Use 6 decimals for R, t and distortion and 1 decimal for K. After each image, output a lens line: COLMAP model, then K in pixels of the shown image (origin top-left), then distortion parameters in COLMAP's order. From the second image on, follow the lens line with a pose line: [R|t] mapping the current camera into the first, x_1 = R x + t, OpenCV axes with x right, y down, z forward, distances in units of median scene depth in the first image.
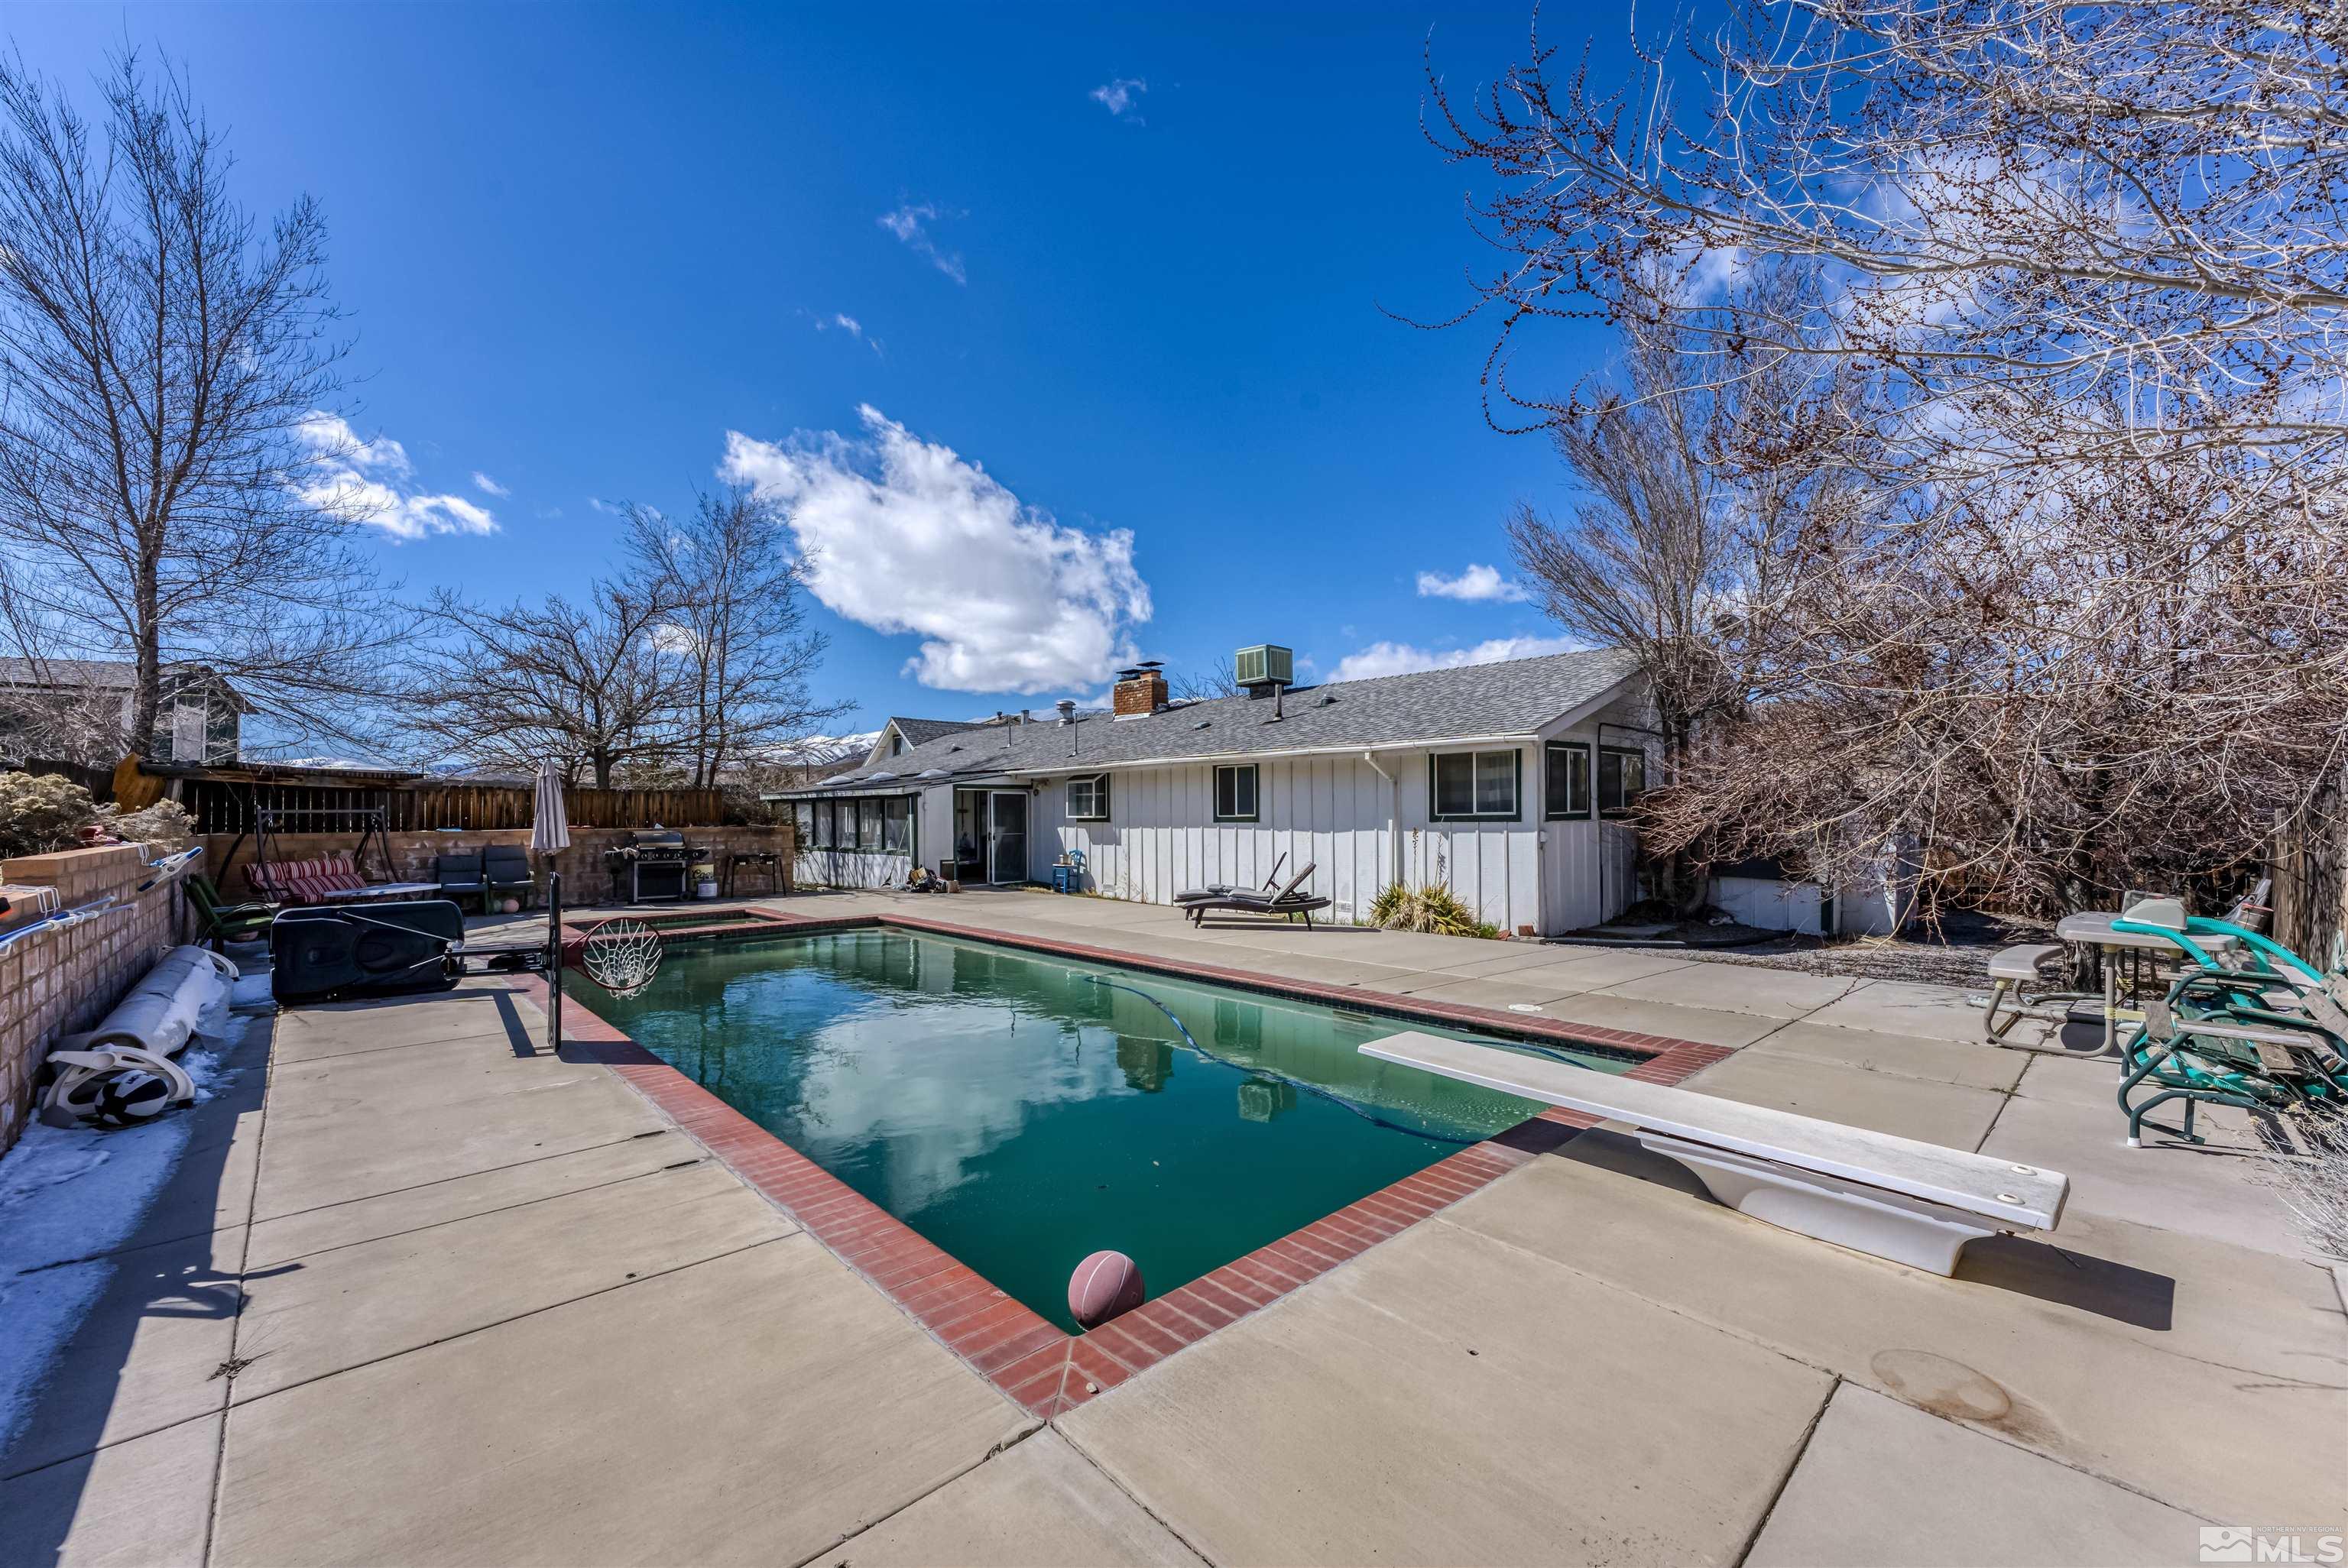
lens RADIAL K [[933.8, 0, 1170.1], [0, 933.8, 800.7], [0, 0, 1]] dist [-0.000442, -0.000041]
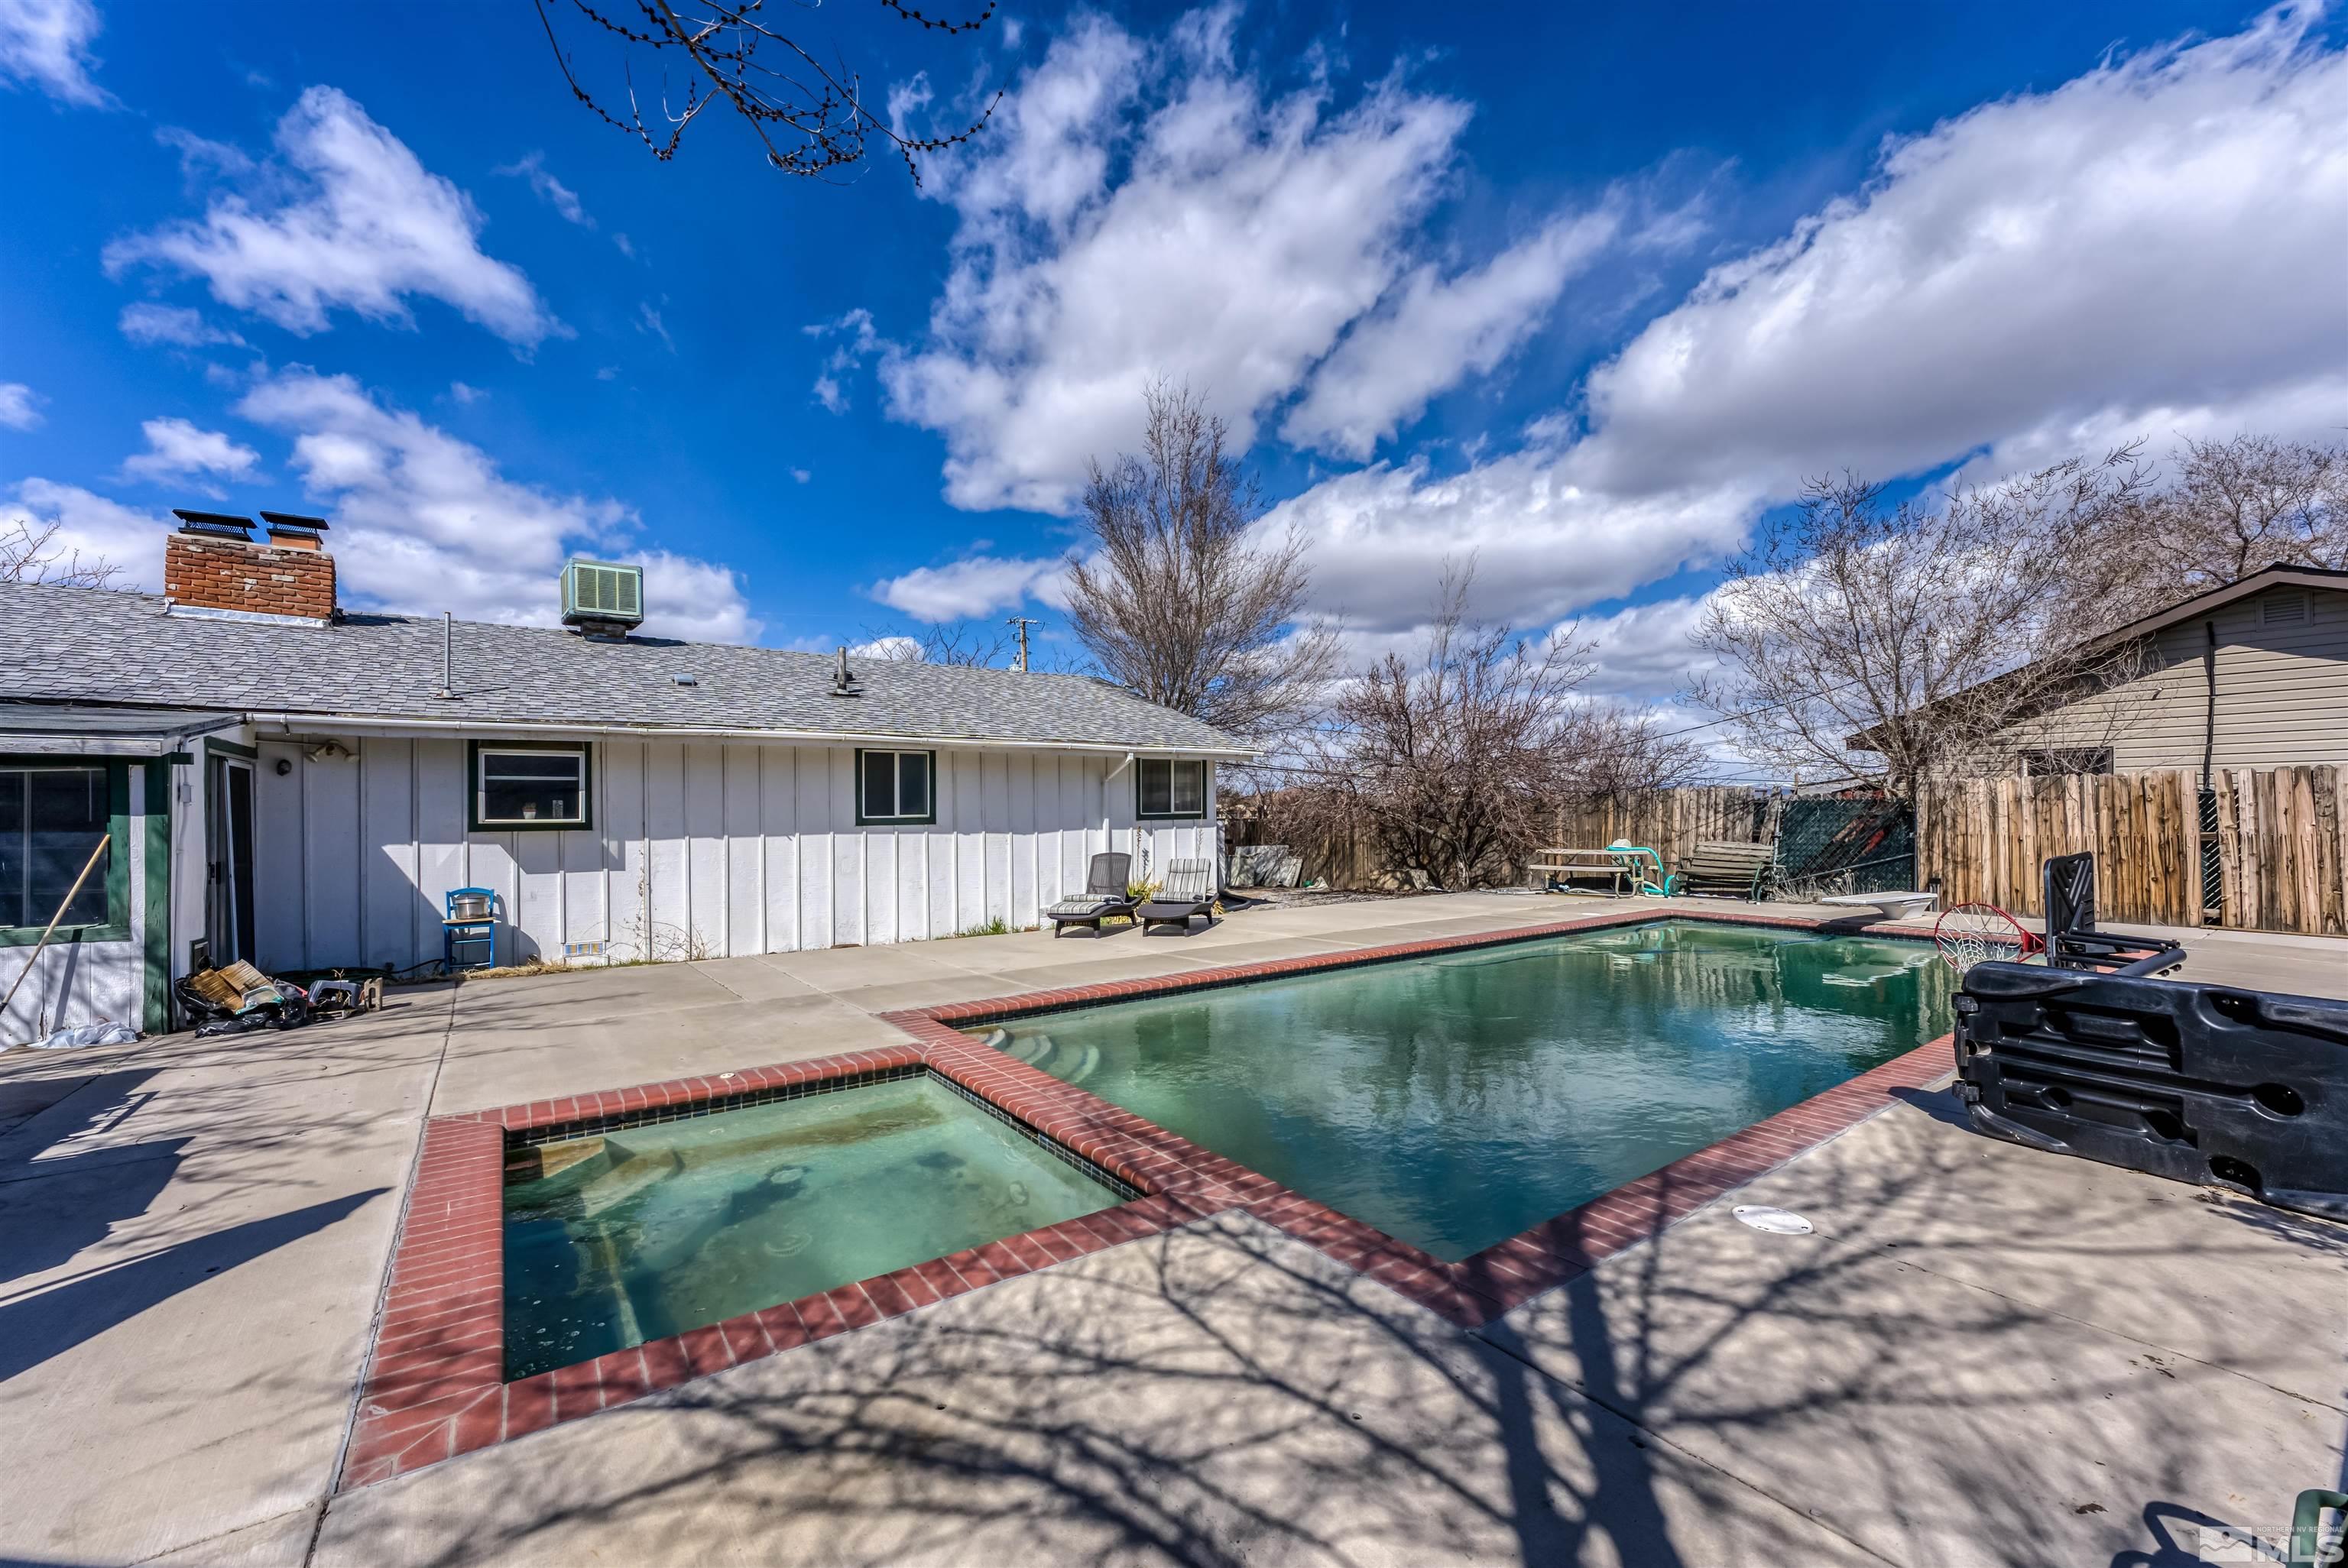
lens RADIAL K [[933.8, 0, 1169.8], [0, 933.8, 794.4], [0, 0, 1]] dist [-0.000442, -0.000041]
pose [[0.129000, 0.020314, 0.991436, -0.584455], [-0.006092, 0.999788, -0.019692, 0.010252], [-0.991626, -0.003499, 0.129097, 0.600733]]
